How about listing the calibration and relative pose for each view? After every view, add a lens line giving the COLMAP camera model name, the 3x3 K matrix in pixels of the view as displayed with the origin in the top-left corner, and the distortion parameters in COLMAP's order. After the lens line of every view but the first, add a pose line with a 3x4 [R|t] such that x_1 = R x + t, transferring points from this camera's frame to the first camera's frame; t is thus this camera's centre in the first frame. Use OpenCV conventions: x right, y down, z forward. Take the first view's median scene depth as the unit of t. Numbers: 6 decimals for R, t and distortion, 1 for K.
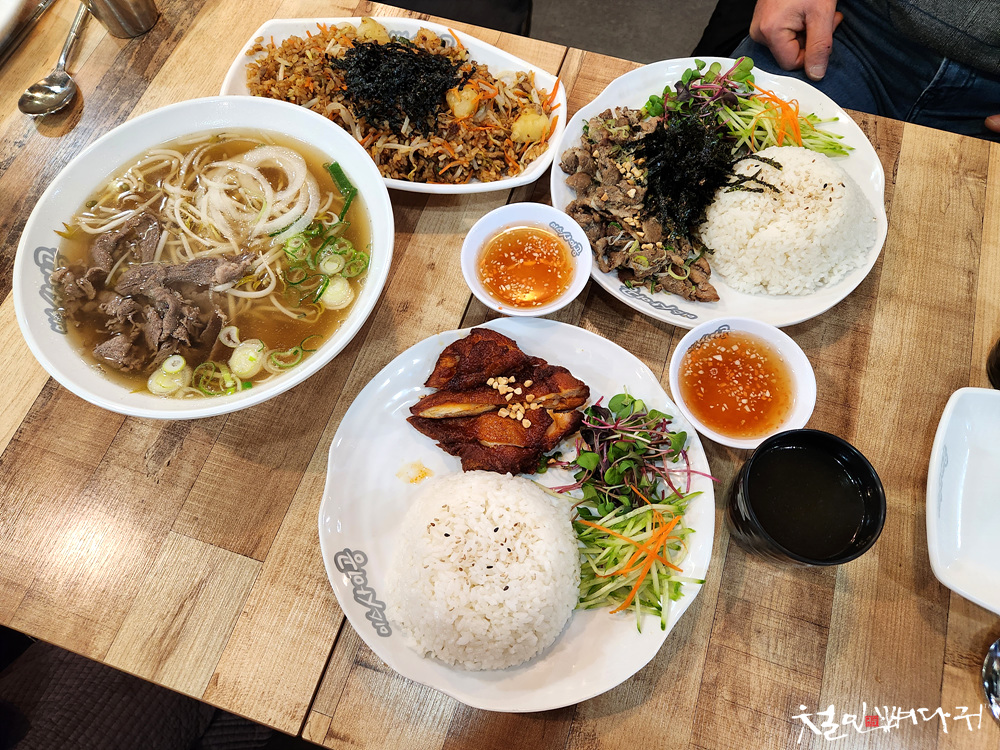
lens RADIAL K [[662.4, 0, 503.2], [0, 662.4, 373.7], [0, 0, 1]] dist [0.038487, -0.002048]
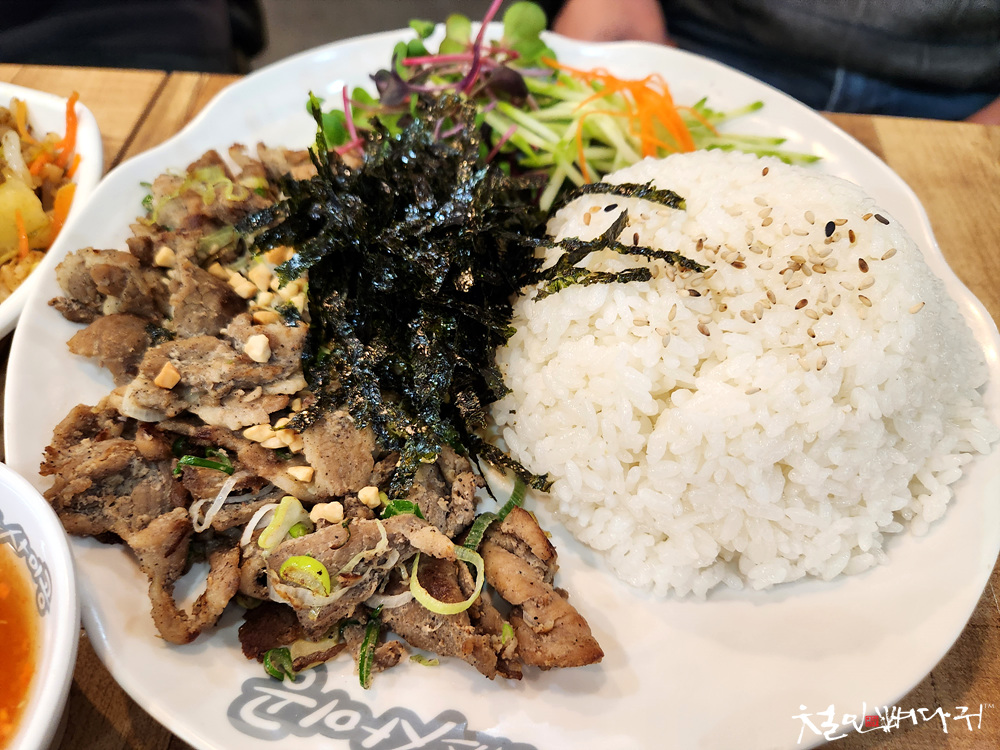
lens RADIAL K [[673.1, 0, 497.0], [0, 673.1, 363.5], [0, 0, 1]] dist [0.005017, -0.001855]
pose [[0.972157, -0.172601, 0.158495, 0.254224], [0.205445, 0.953110, -0.222200, -0.172682], [-0.112711, 0.248576, 0.962032, 0.691007]]
